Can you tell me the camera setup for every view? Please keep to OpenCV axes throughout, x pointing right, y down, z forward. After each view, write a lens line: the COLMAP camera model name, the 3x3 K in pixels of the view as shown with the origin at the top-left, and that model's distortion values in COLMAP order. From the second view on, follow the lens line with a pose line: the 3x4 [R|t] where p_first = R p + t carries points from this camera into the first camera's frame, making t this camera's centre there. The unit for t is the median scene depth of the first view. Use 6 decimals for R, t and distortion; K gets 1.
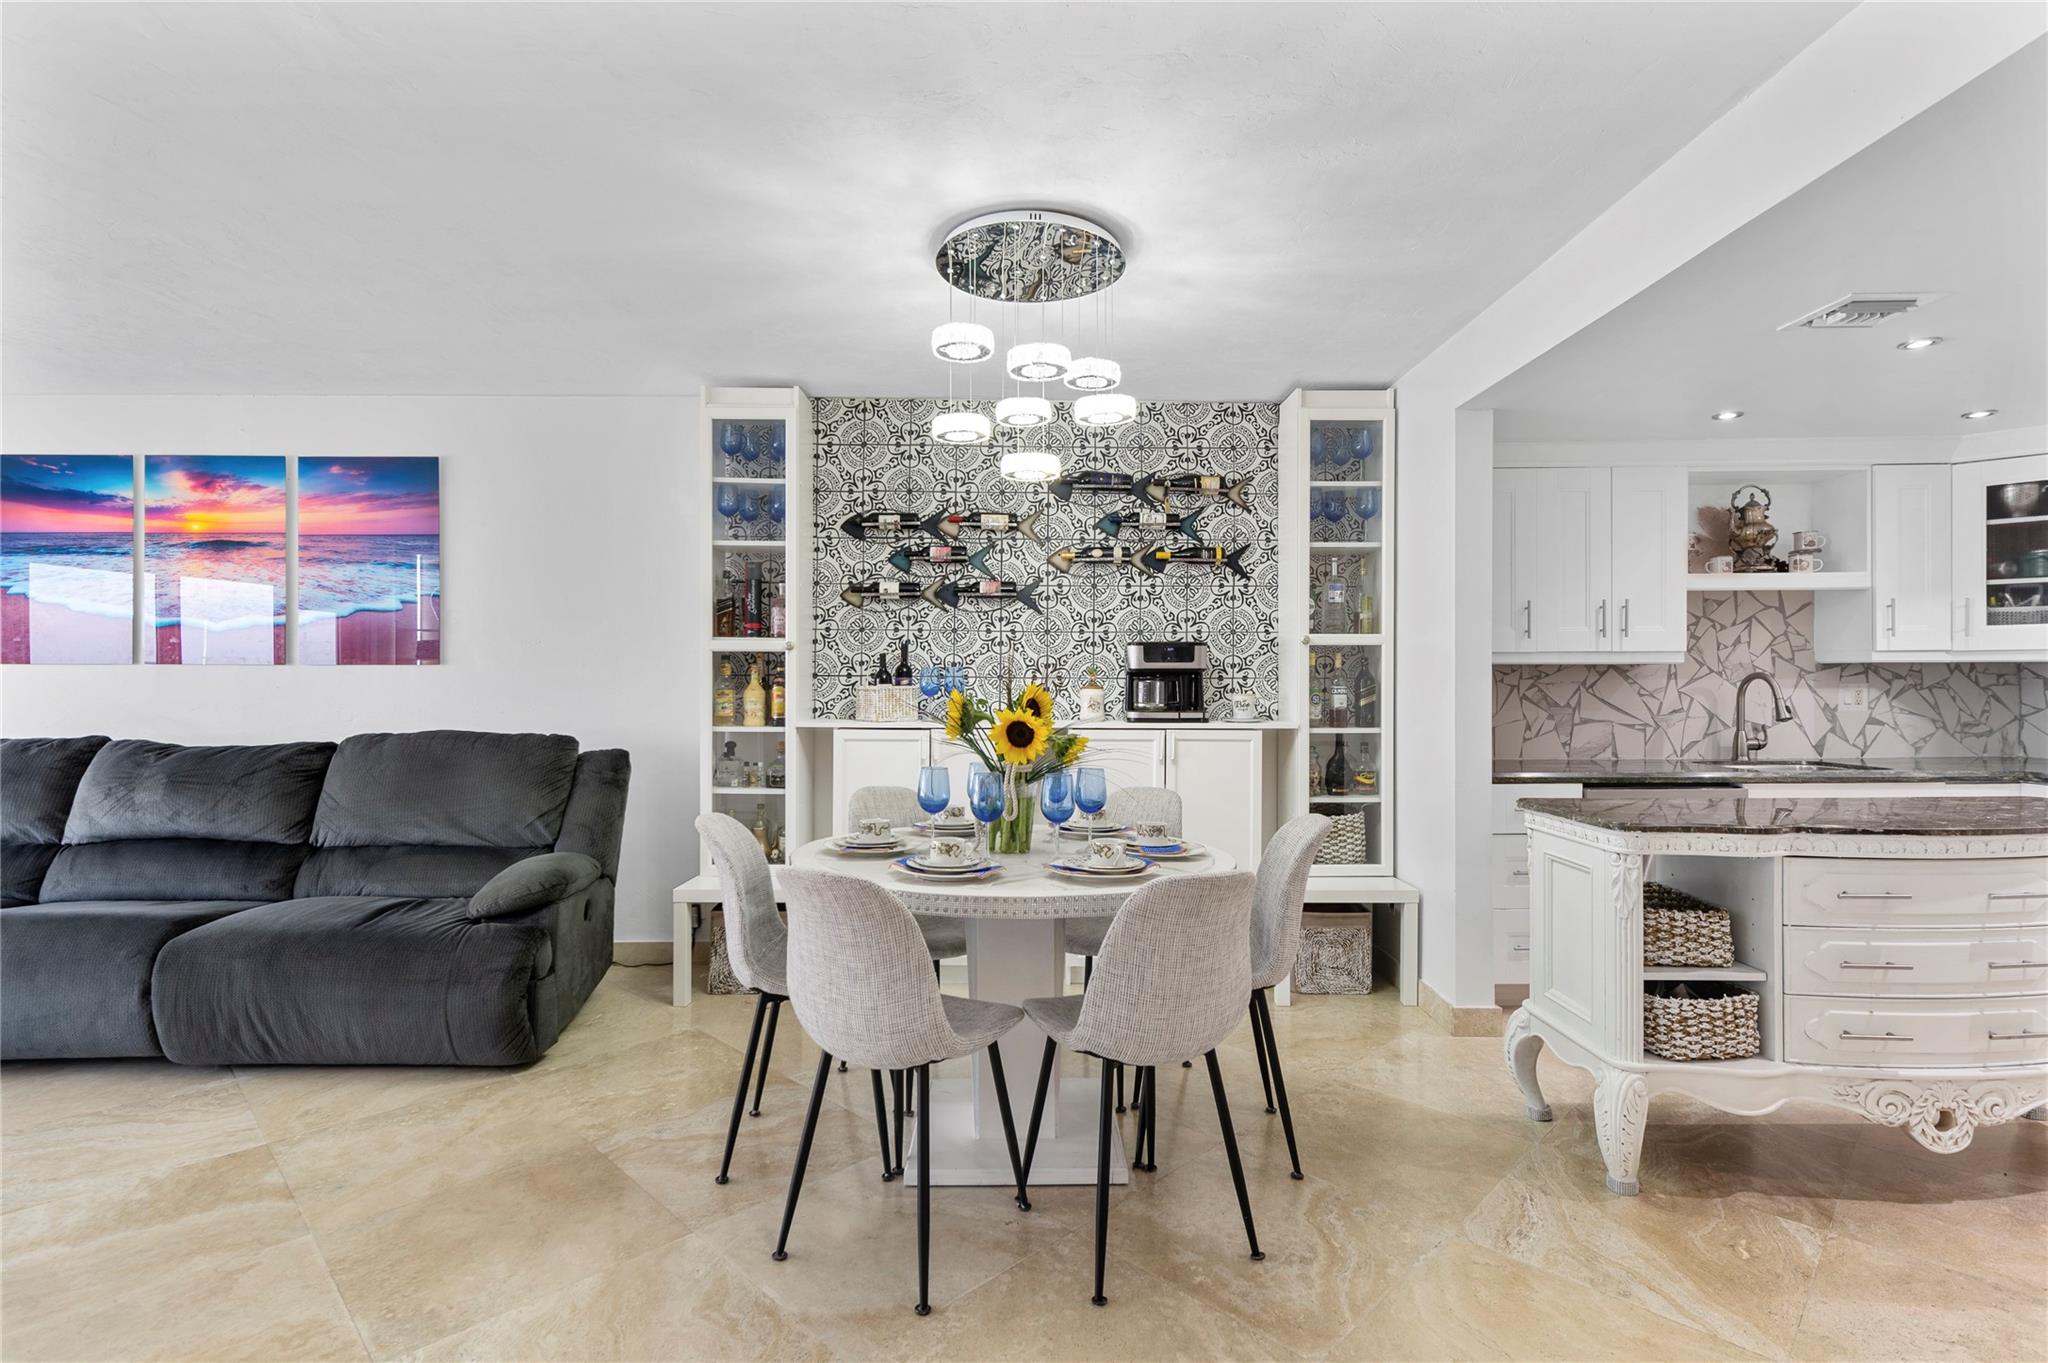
lens RADIAL K [[972.2, 0, 1031.2], [0, 972.2, 683.7], [0, 0, 1]] dist [0.017348, -0.006470]
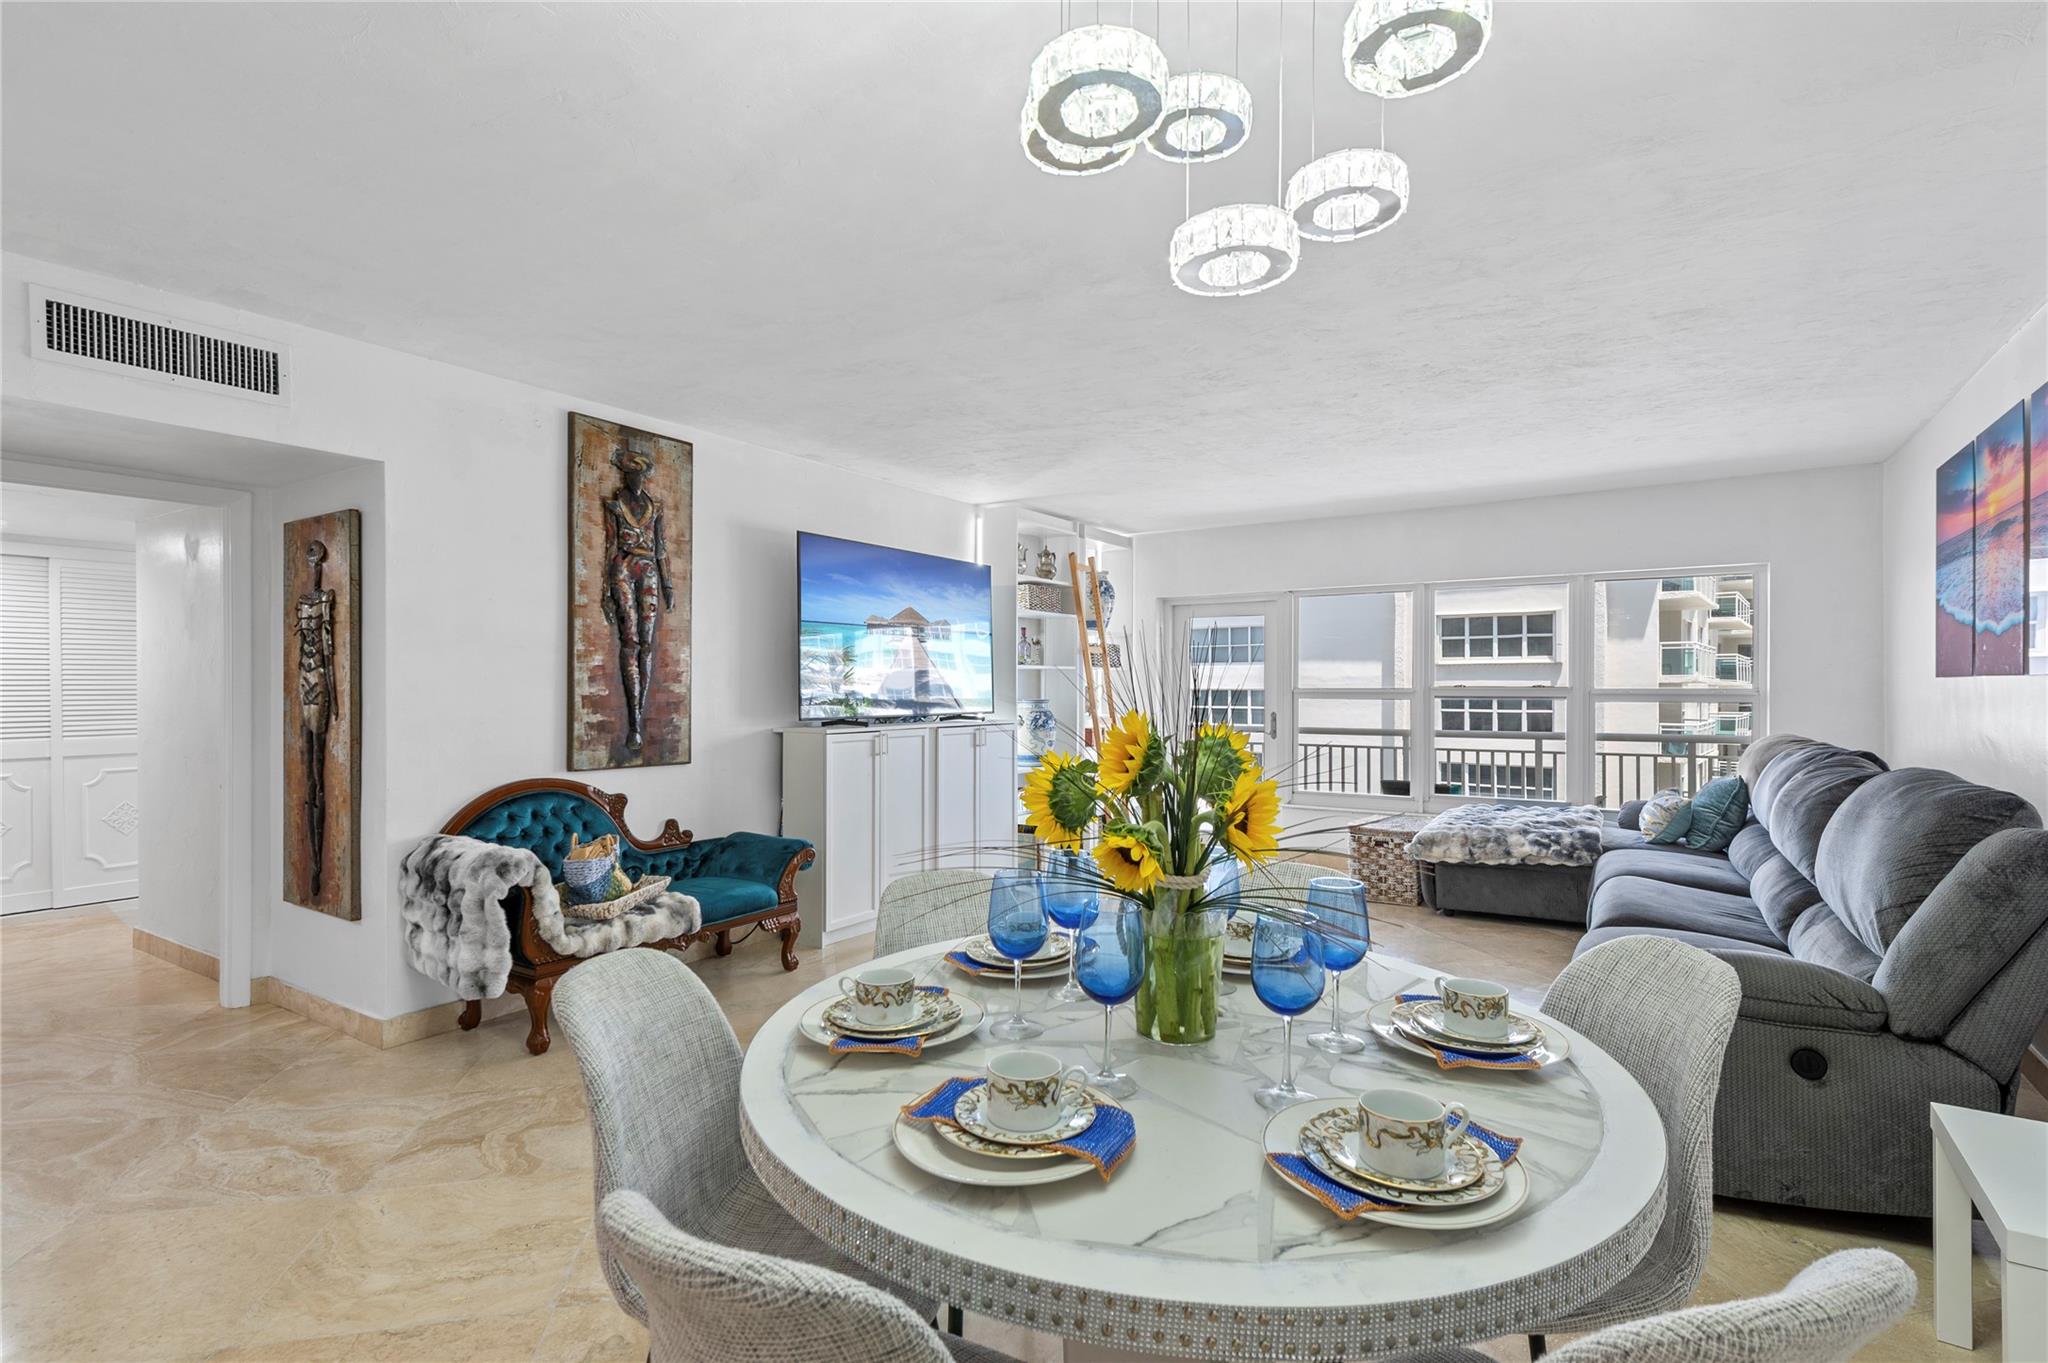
lens RADIAL K [[984.6, 0, 1033.7], [0, 984.6, 695.1], [0, 0, 1]] dist [0.018952, 0.000119]
pose [[-0.543789, 0.006463, -0.839197, 0.307419], [0.000215, 0.999971, 0.007562, -0.009336], [0.839222, 0.003932, -0.543775, 0.777788]]
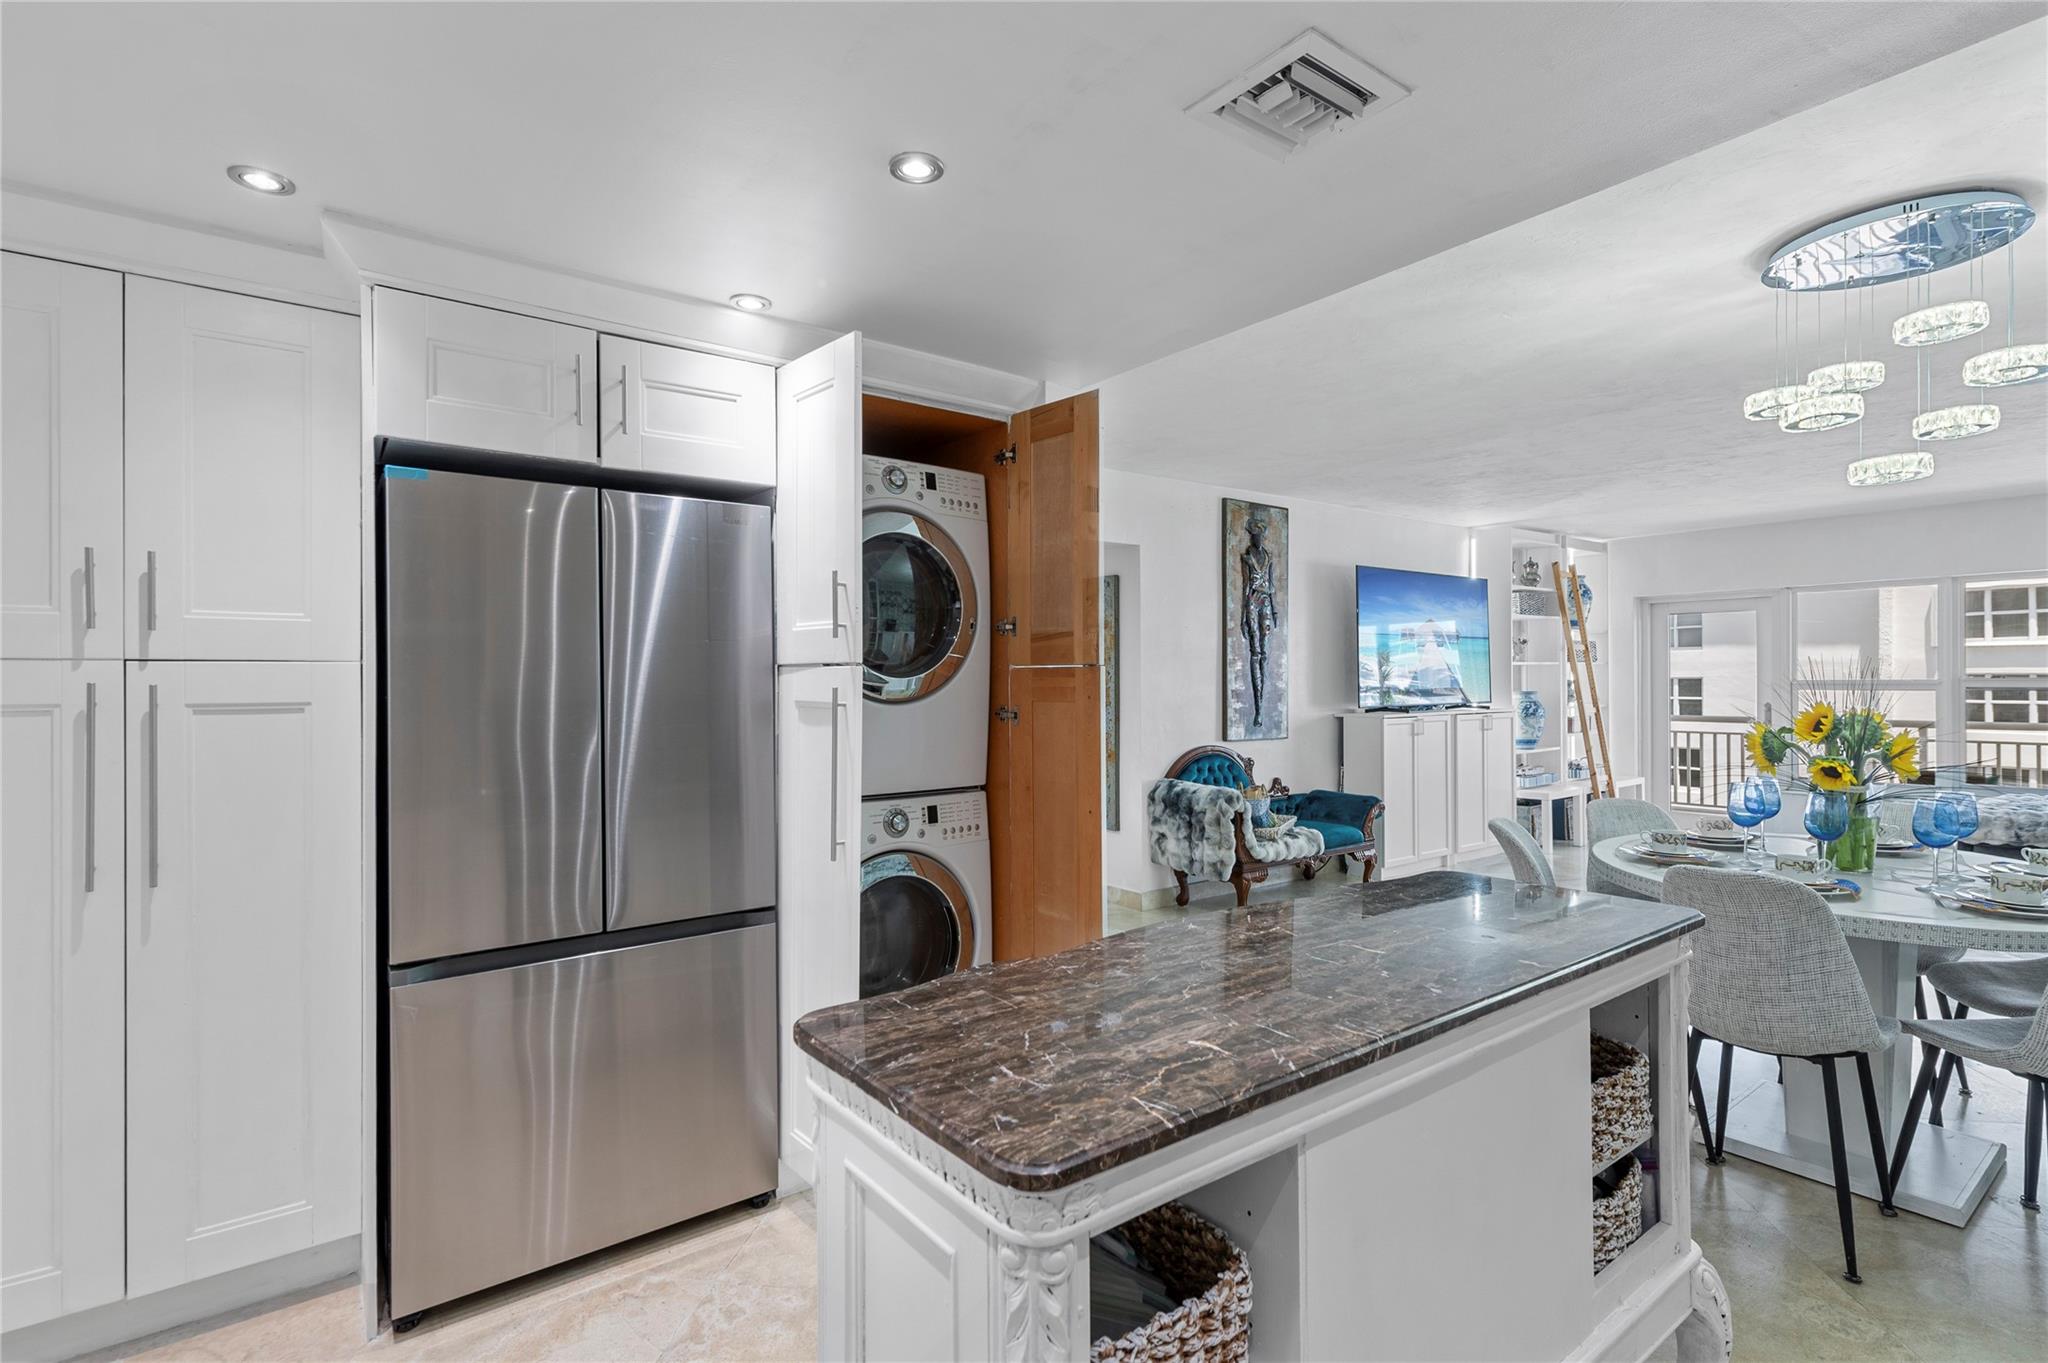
lens RADIAL K [[972.2, 0, 1031.2], [0, 972.2, 683.7], [0, 0, 1]] dist [0.017348, -0.006470]
pose [[-0.802472, 0.008204, -0.596634, 0.798708], [0.007170, 0.999966, 0.004107, -0.018497], [0.596647, -0.000982, -0.802503, 0.830680]]
